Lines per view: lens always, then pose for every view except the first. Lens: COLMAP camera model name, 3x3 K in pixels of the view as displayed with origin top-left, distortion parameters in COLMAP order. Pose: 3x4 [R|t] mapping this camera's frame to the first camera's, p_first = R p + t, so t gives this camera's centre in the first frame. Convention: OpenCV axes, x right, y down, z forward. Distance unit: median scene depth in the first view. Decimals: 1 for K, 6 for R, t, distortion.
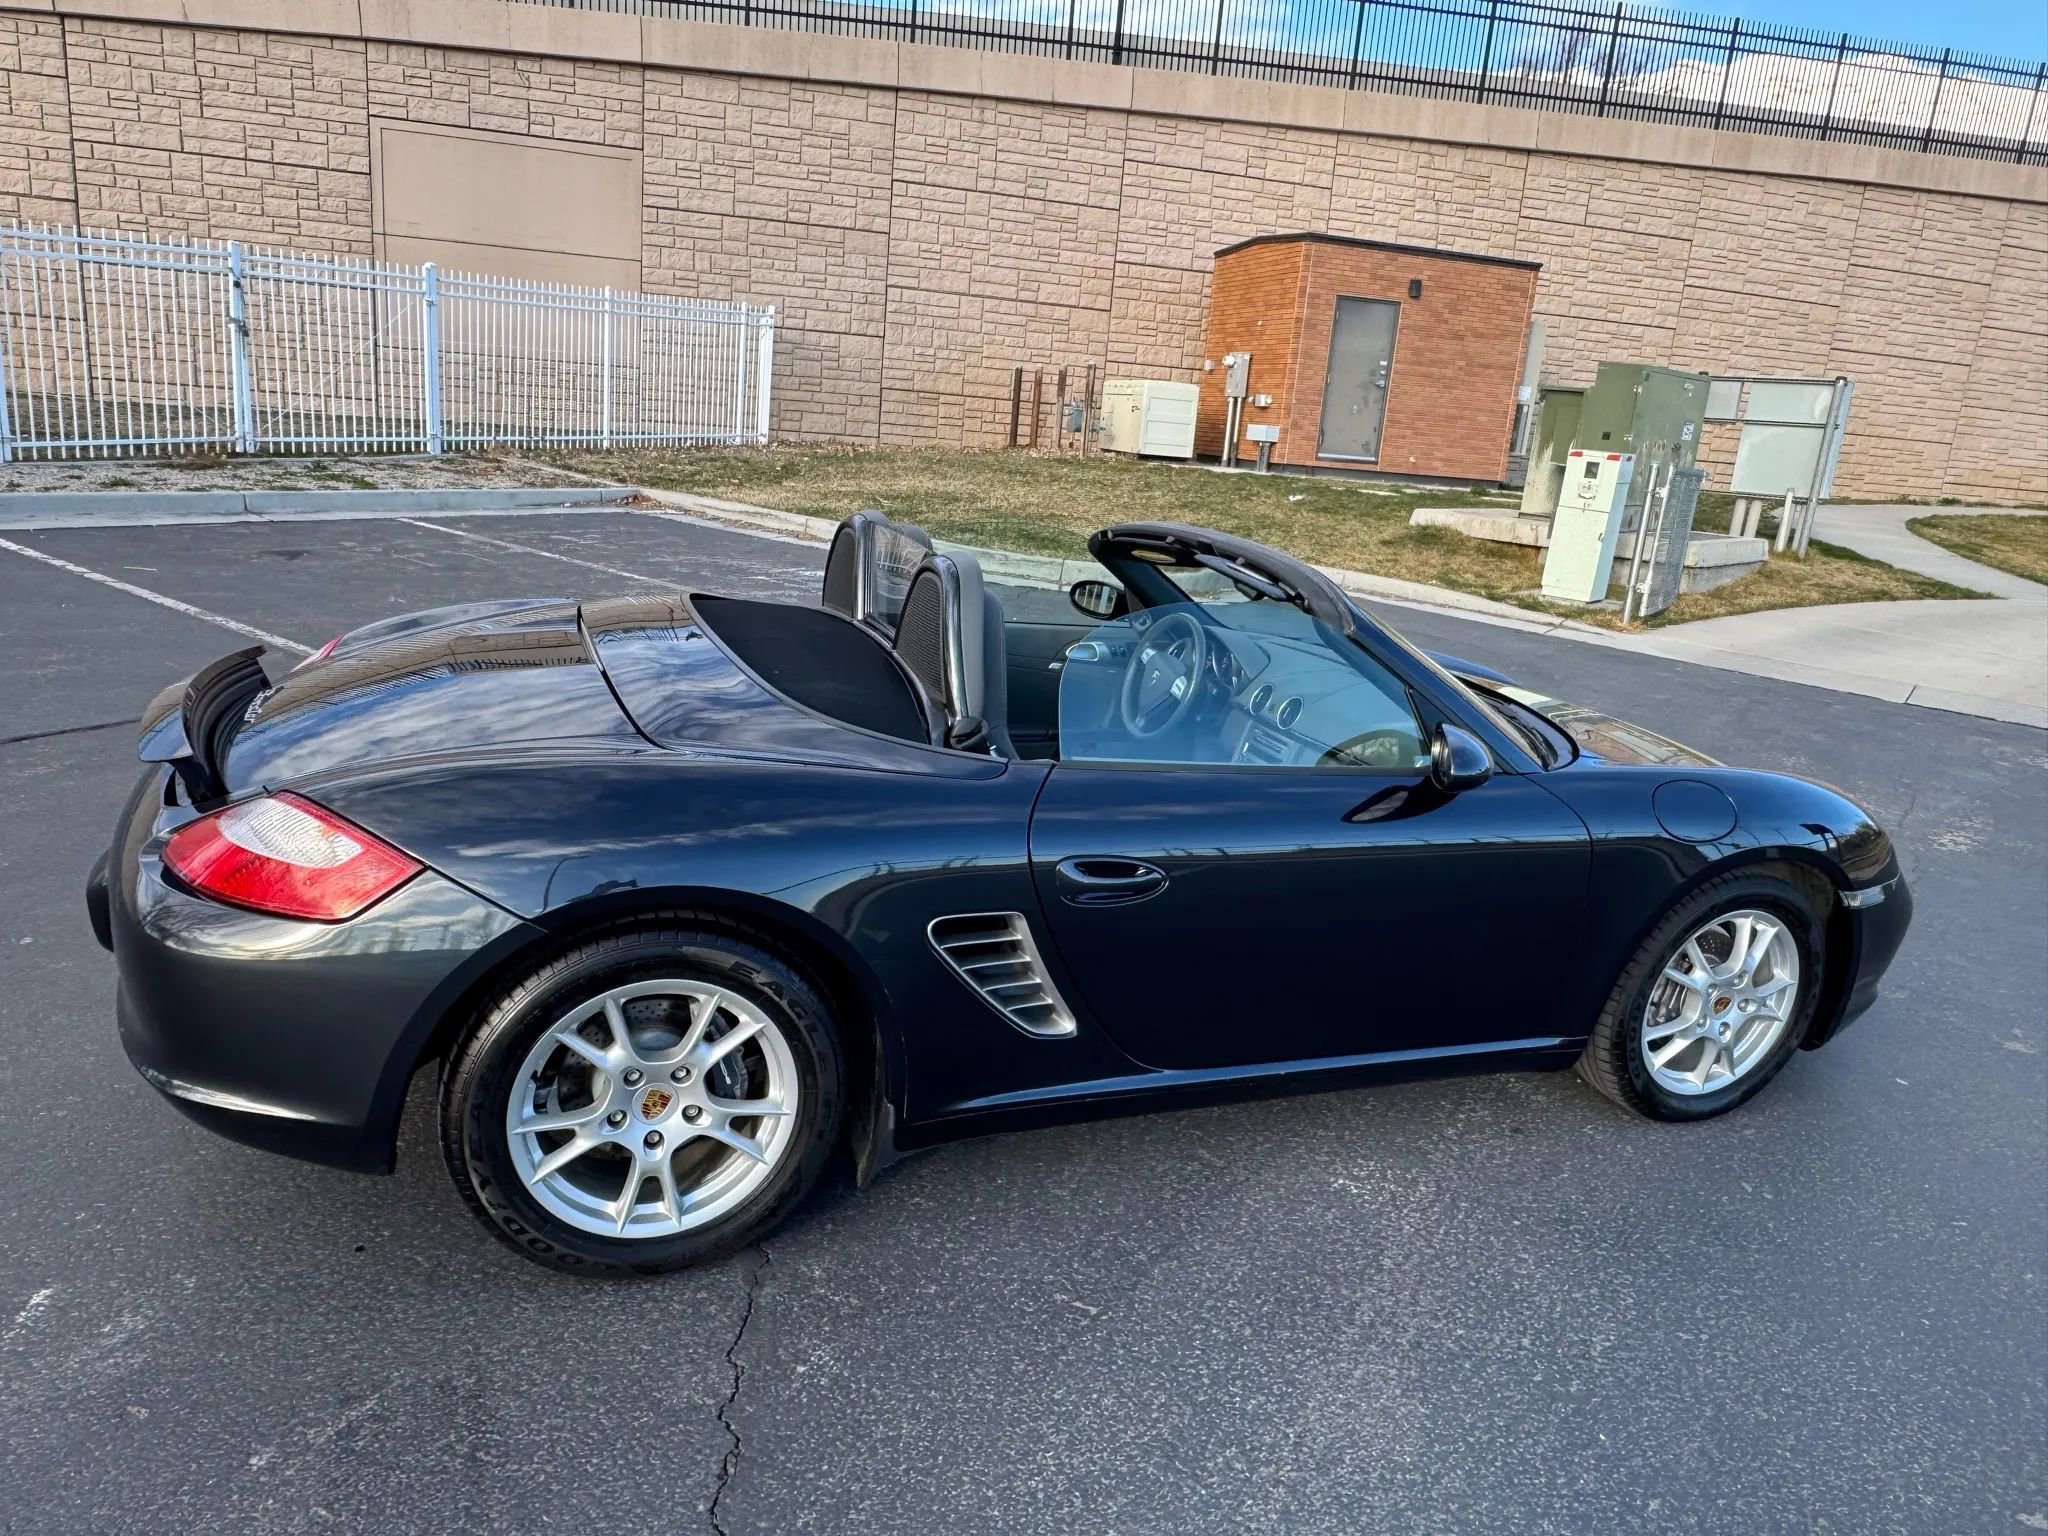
lens RADIAL K [[1361.3, 0, 1013.7], [0, 1361.3, 781.4], [0, 0, 1]] dist [-0.006721, 0.001509]
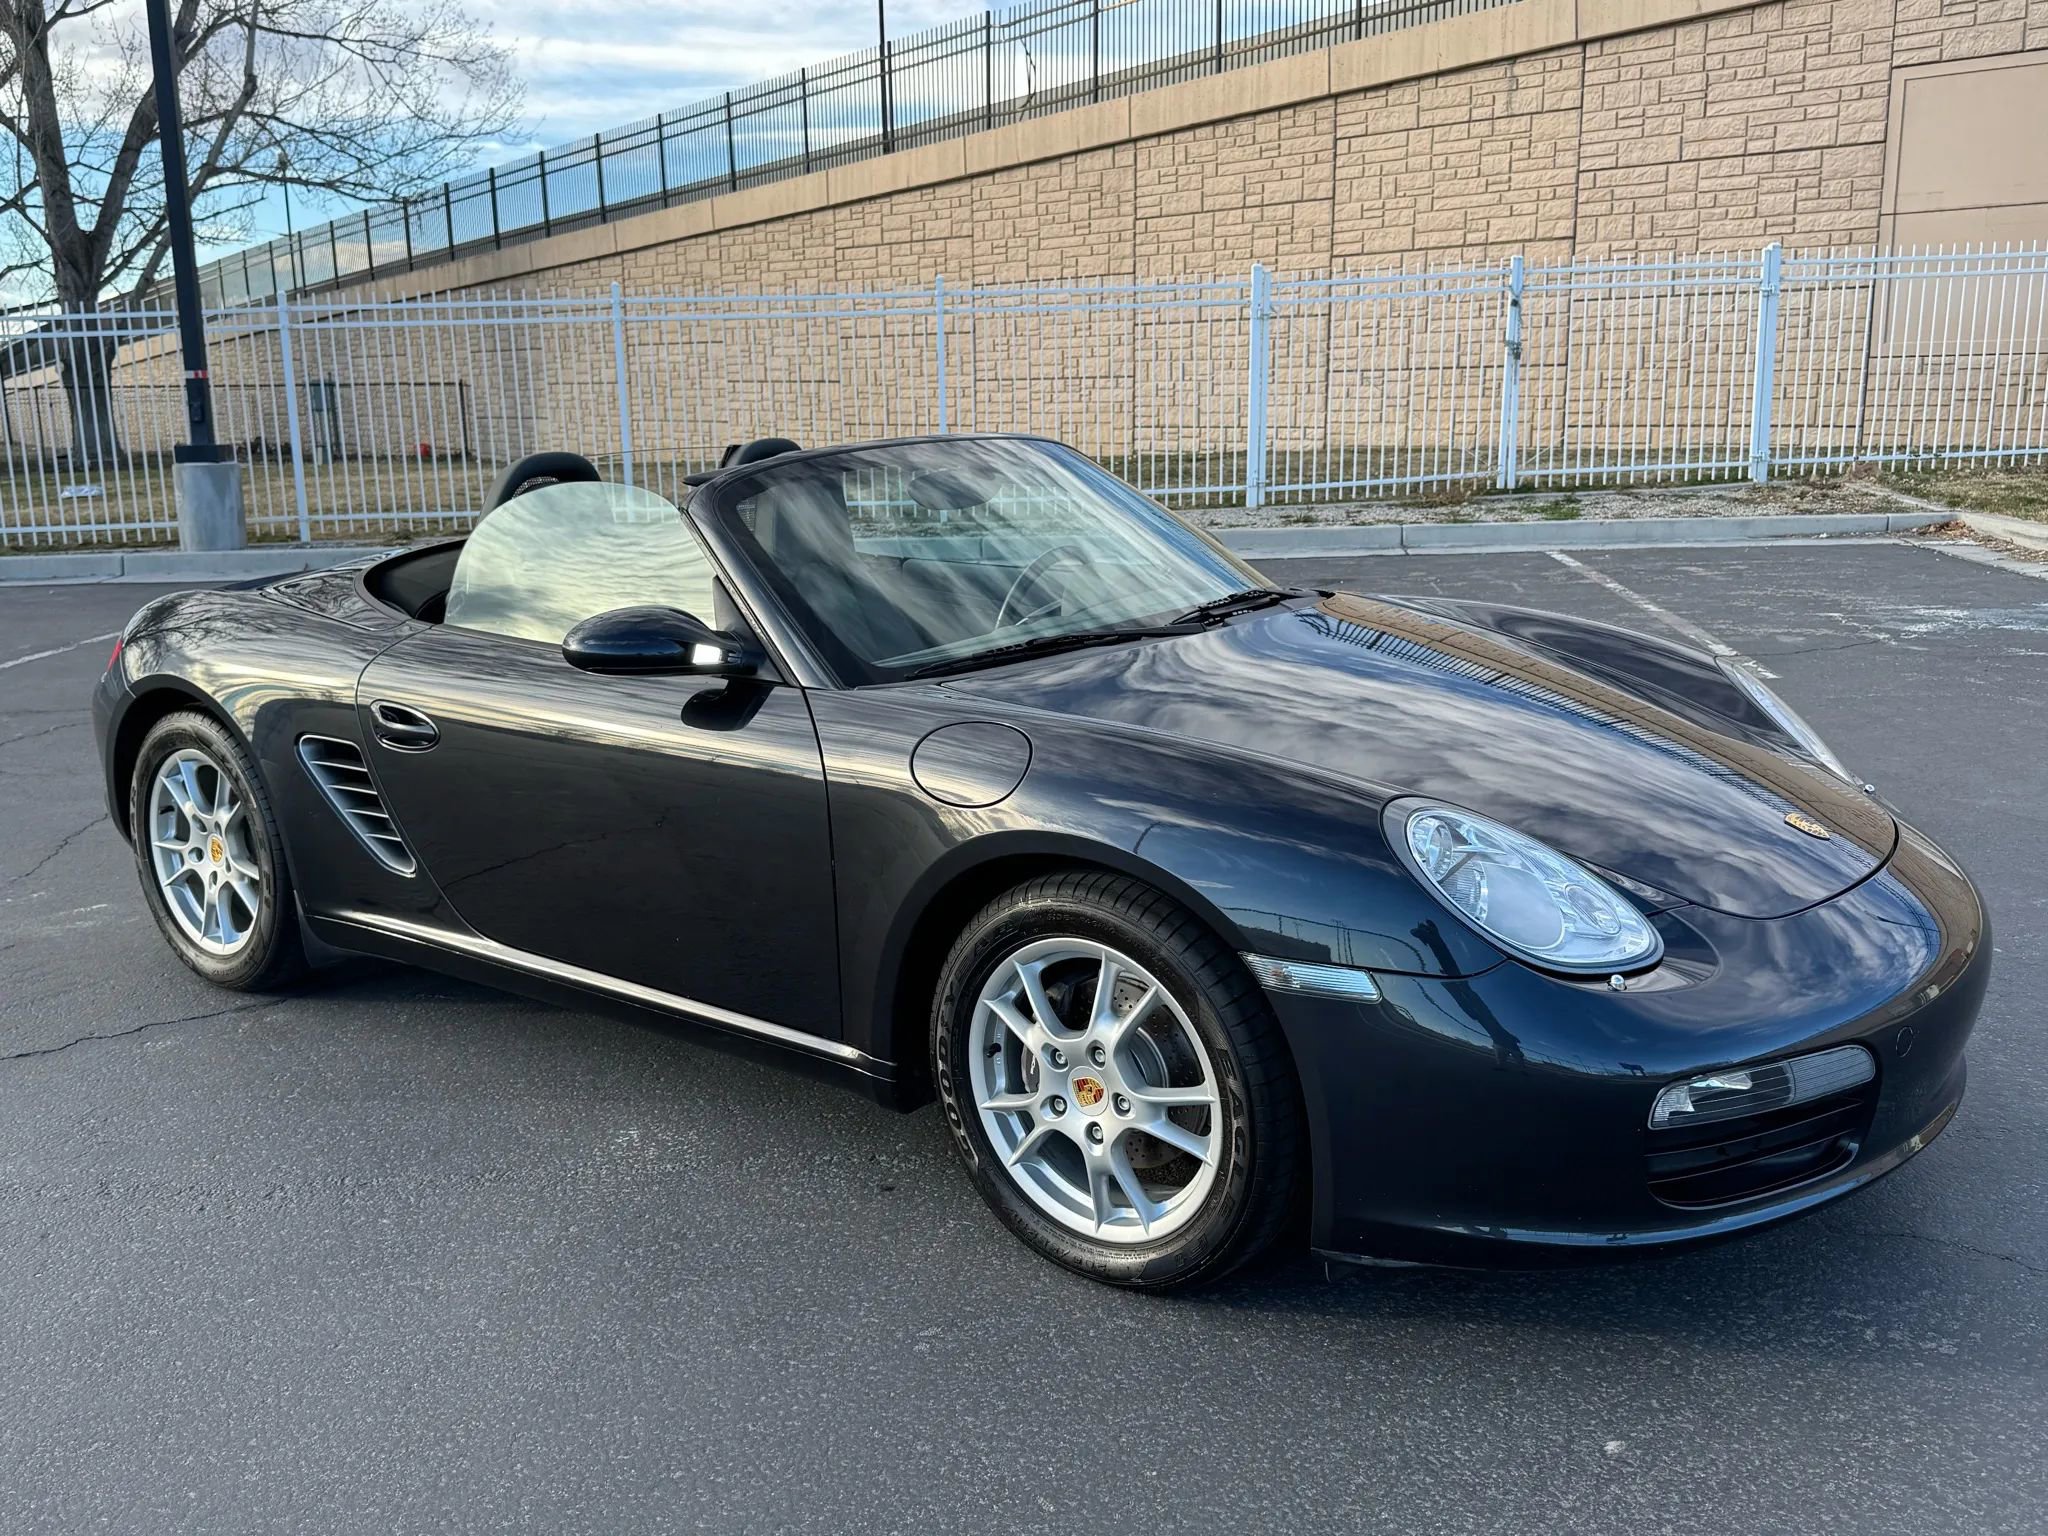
lens RADIAL K [[1784.3, 0, 1027.4], [0, 1784.3, 801.6], [0, 0, 1]] dist [0.134979, -0.259749]
pose [[0.527196, 0.096888, -0.844202, 0.187332], [-0.168732, 0.985632, 0.007748, 0.004102], [0.832823, 0.138359, 0.535969, 0.078740]]
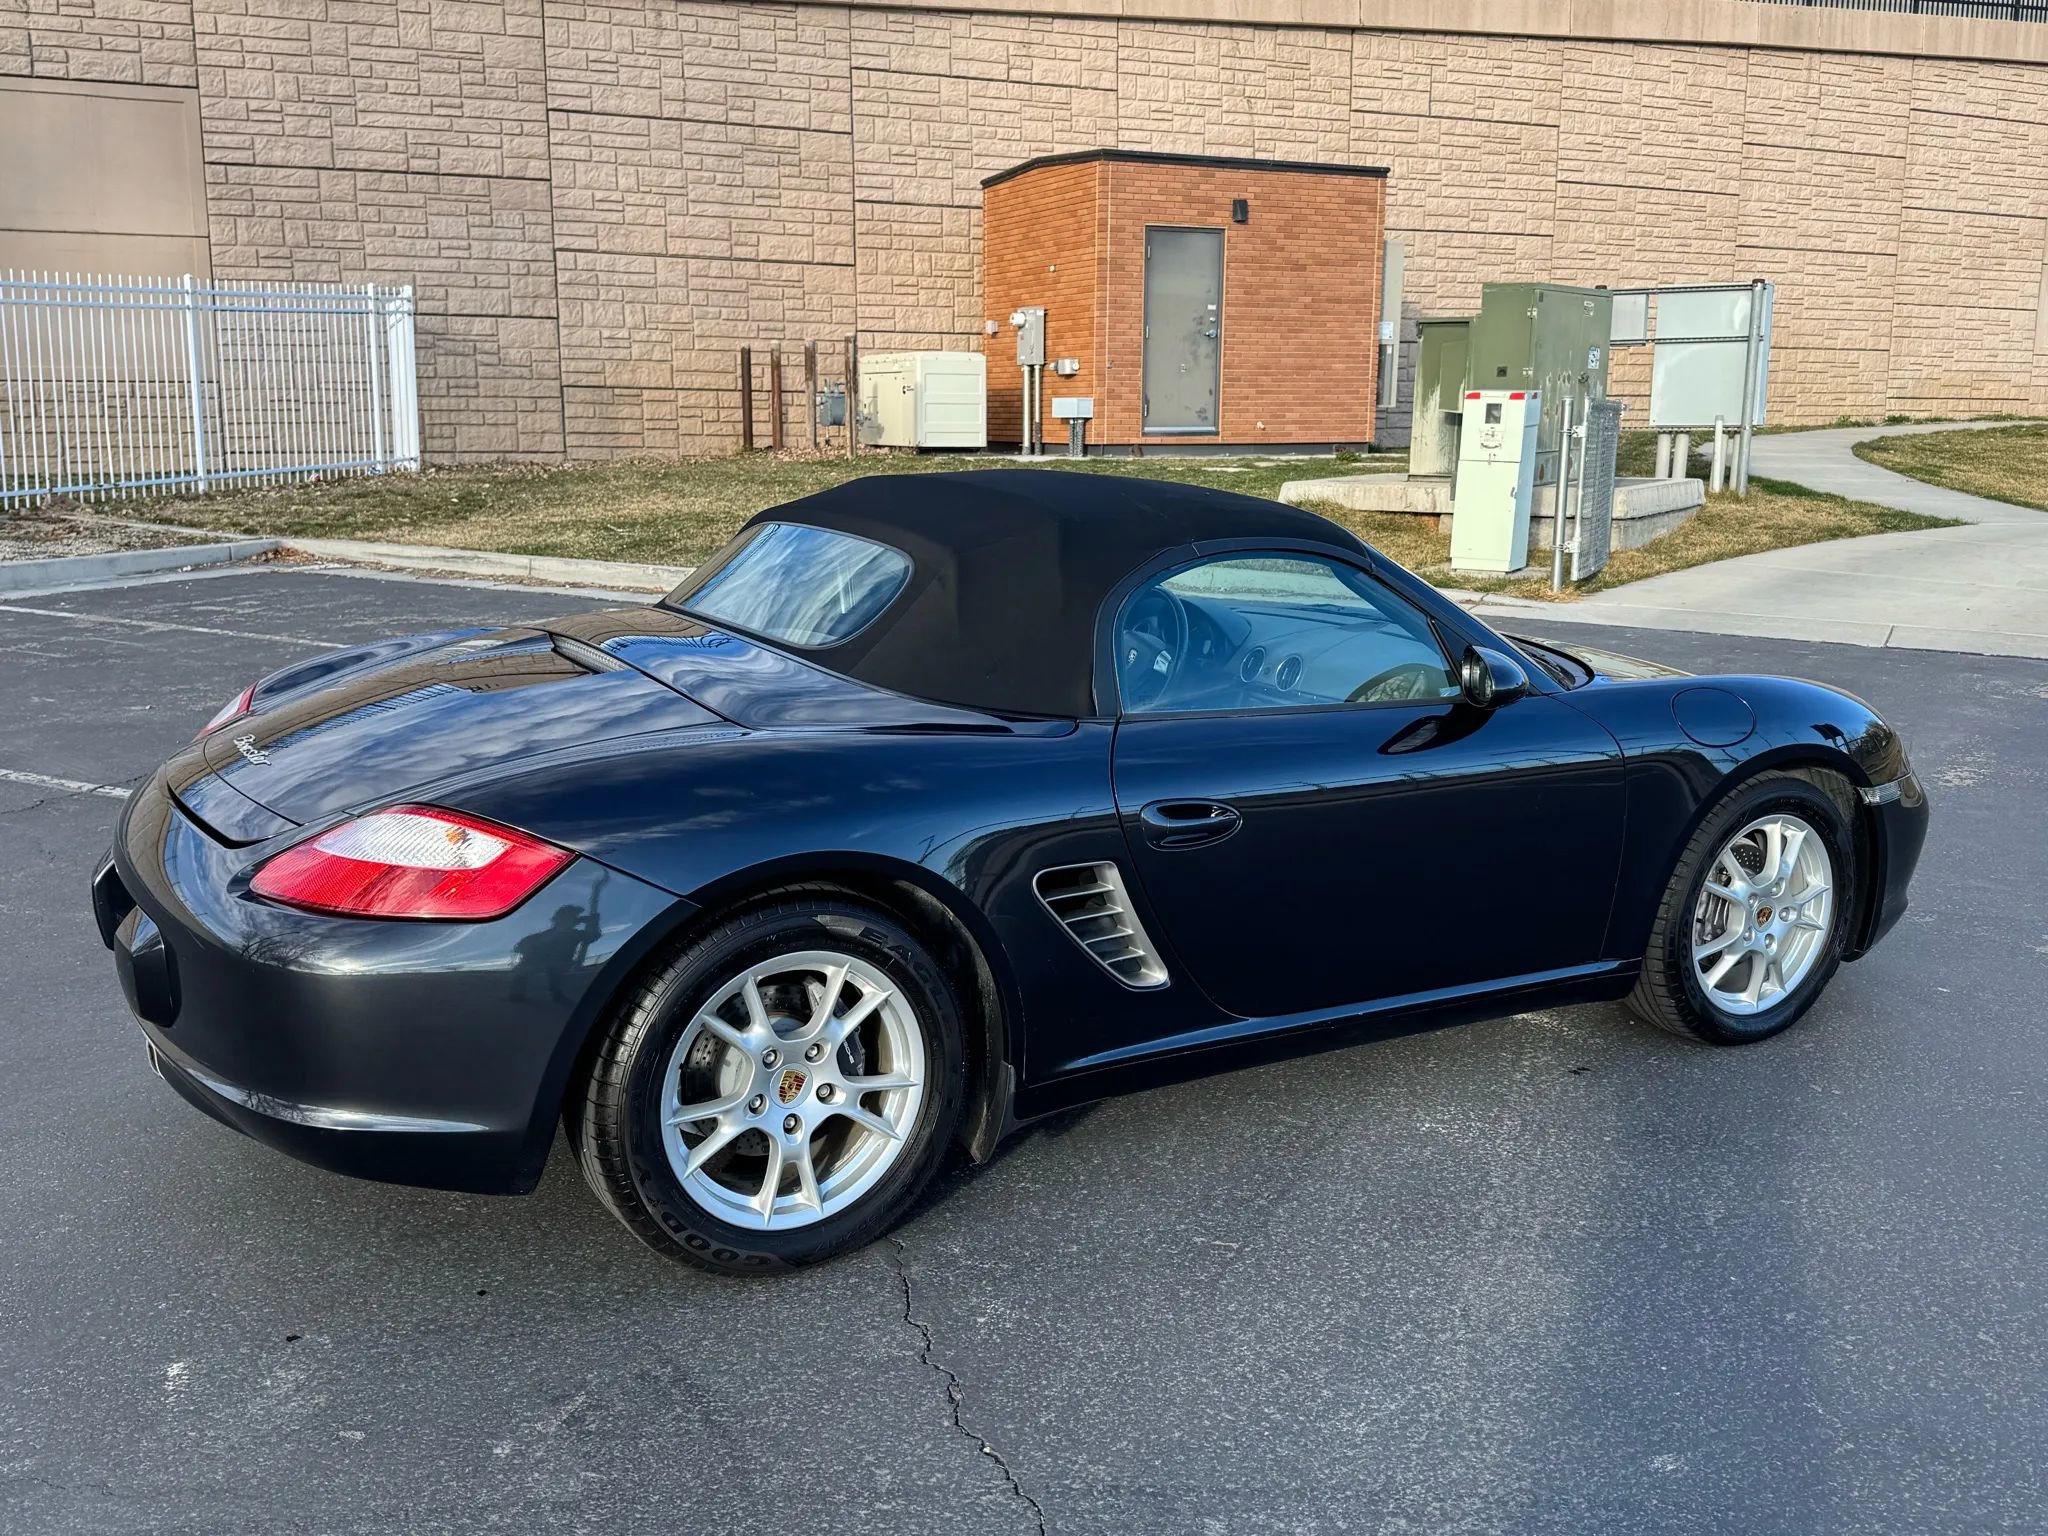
lens RADIAL K [[1846.1, 0, 1021.2], [0, 1846.1, 802.7], [0, 0, 1]] dist [0.149576, -0.294792]
pose [[0.982755, -0.109787, 0.148790, -0.031271], [0.117248, 0.992201, -0.042307, 0.012293], [-0.142985, 0.059023, 0.987963, -0.041965]]
